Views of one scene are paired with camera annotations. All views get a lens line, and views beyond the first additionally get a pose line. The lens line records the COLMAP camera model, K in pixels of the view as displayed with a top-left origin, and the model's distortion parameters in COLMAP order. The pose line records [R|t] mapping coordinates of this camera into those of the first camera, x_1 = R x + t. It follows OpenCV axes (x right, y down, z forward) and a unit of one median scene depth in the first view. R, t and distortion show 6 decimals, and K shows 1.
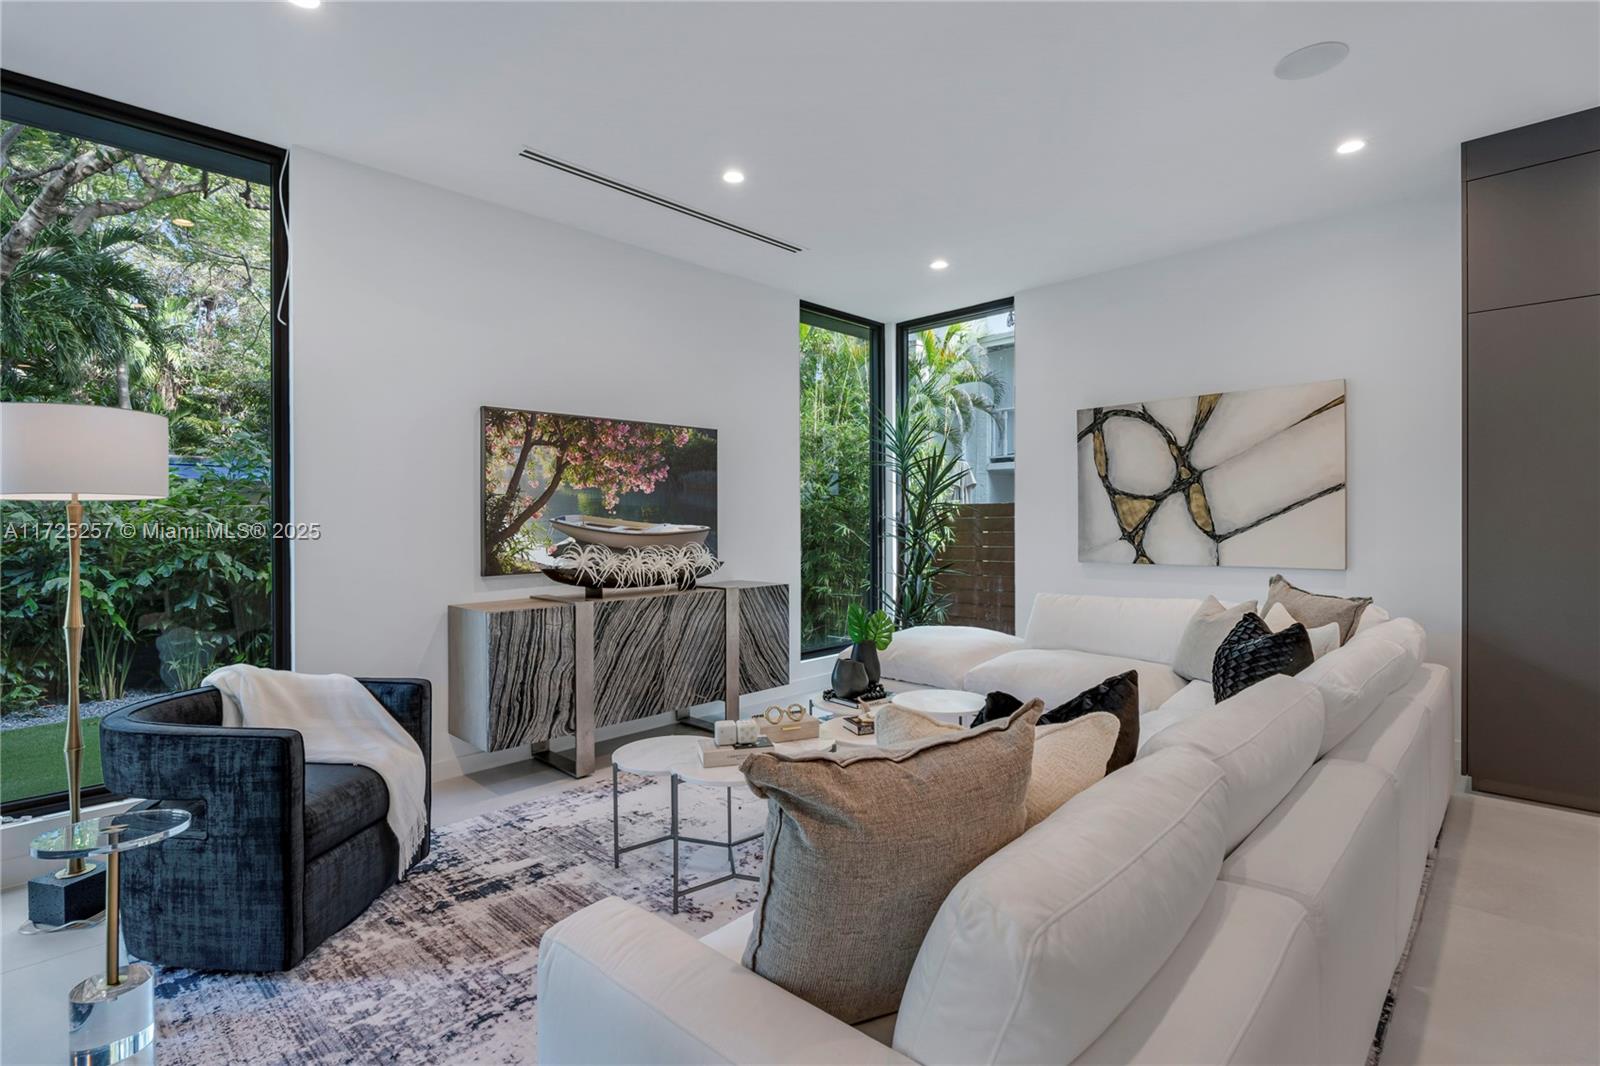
lens RADIAL K [[730.3, 0, 804.4], [0, 730.3, 522.1], [0, 0, 1]] dist [0.015892, -0.002369]
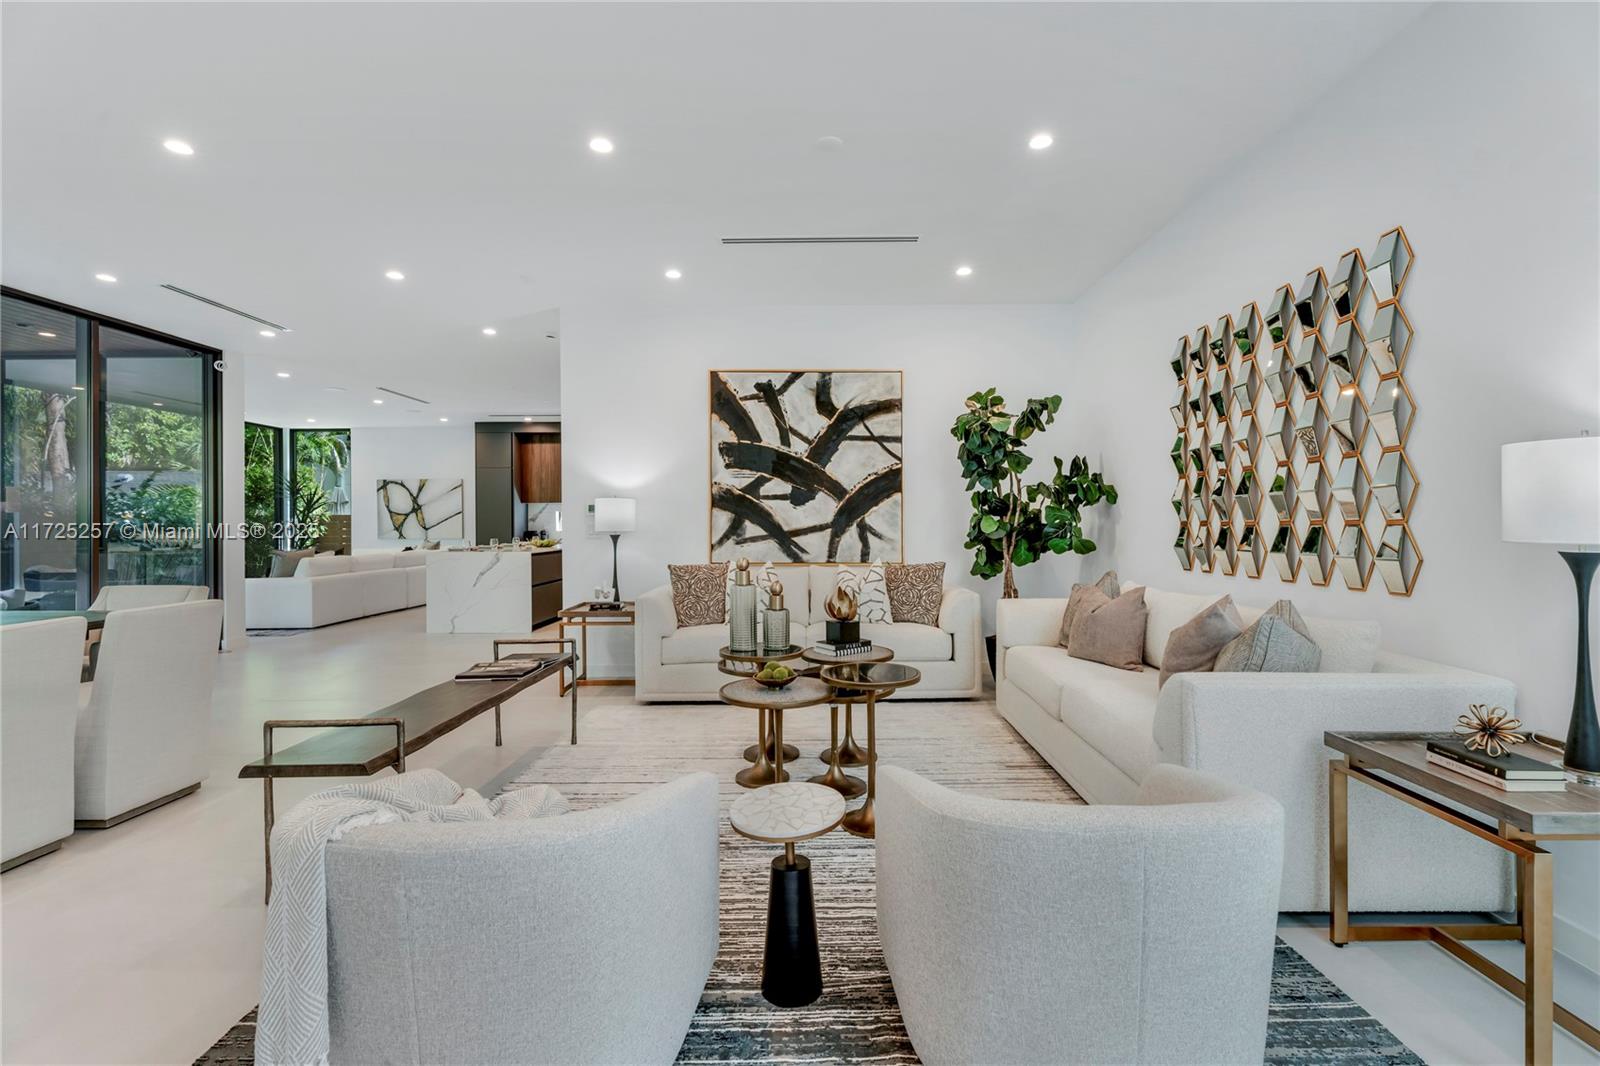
lens RADIAL K [[743.3, 0, 807.5], [0, 743.3, 523.8], [0, 0, 1]] dist [0.018220, 0.000549]
pose [[0.736957, 0.004439, 0.675925, -0.290813], [0.001886, 0.999961, -0.008623, 0.027029], [-0.675937, 0.007629, 0.736920, -1.983799]]
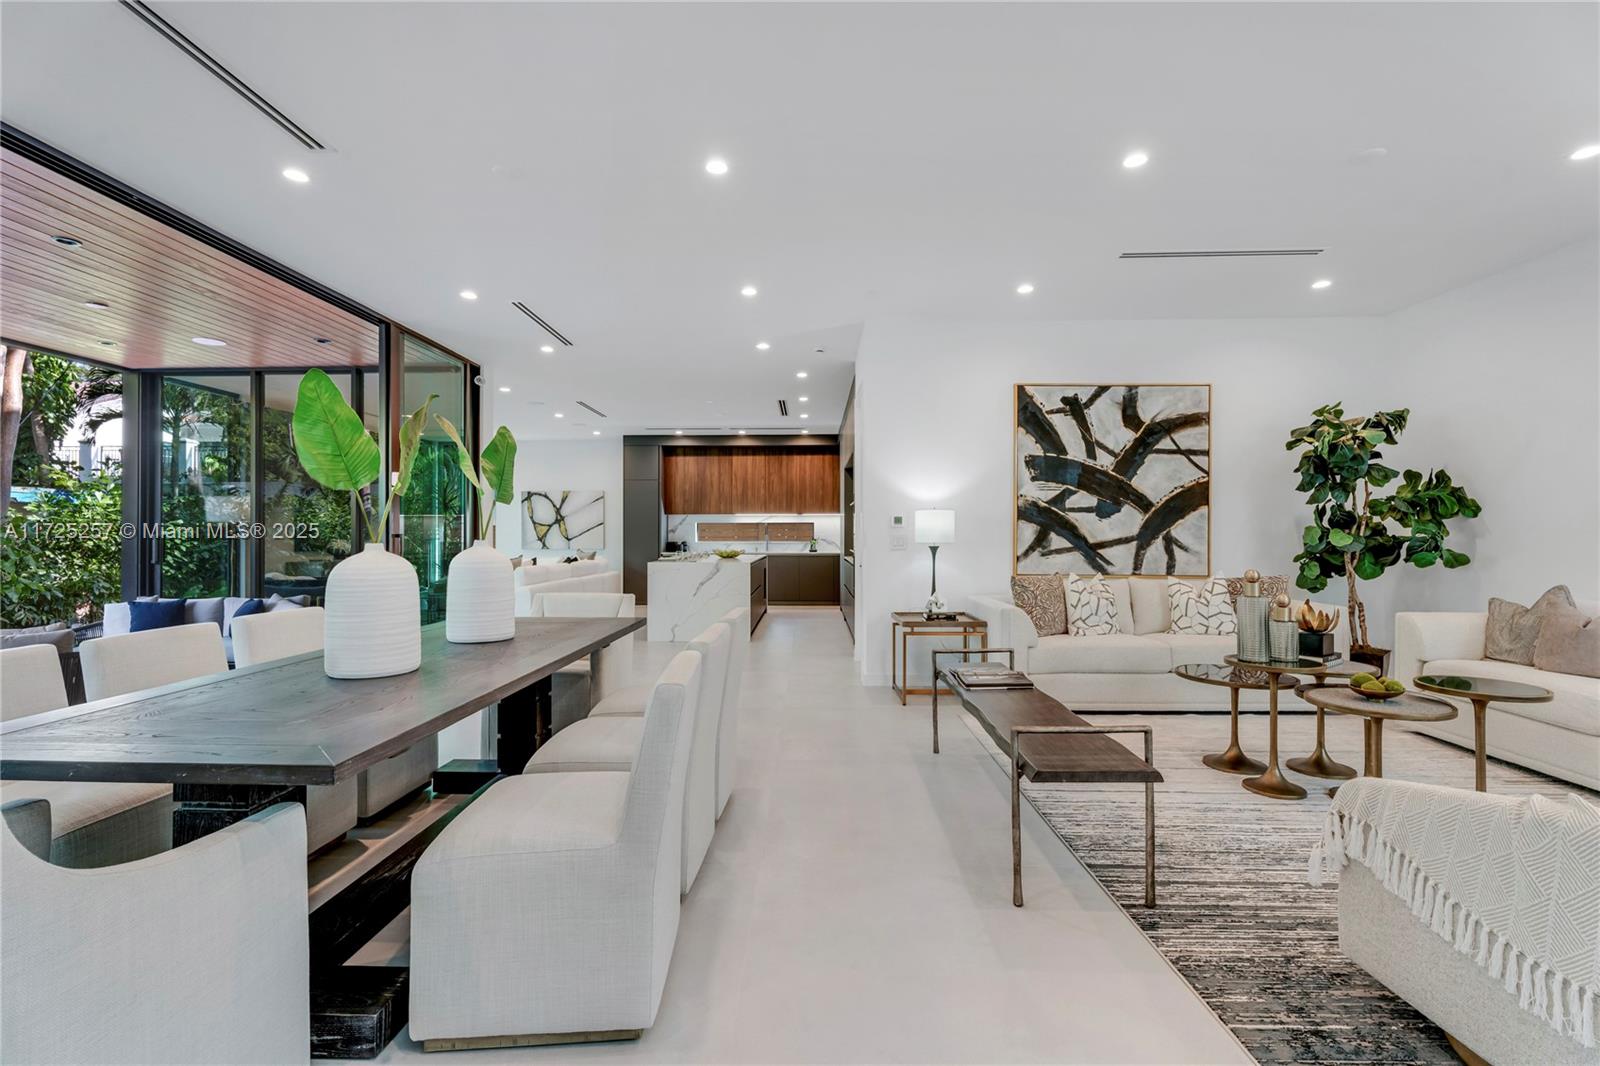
lens RADIAL K [[730.3, 0, 792.7], [0, 730.3, 535.7], [0, 0, 1]] dist [0.015892, -0.002369]
pose [[0.743536, 0.008776, 0.668639, -0.670770], [-0.002986, 0.999947, -0.009803, 0.029128], [-0.668689, 0.005292, 0.743523, -1.632963]]
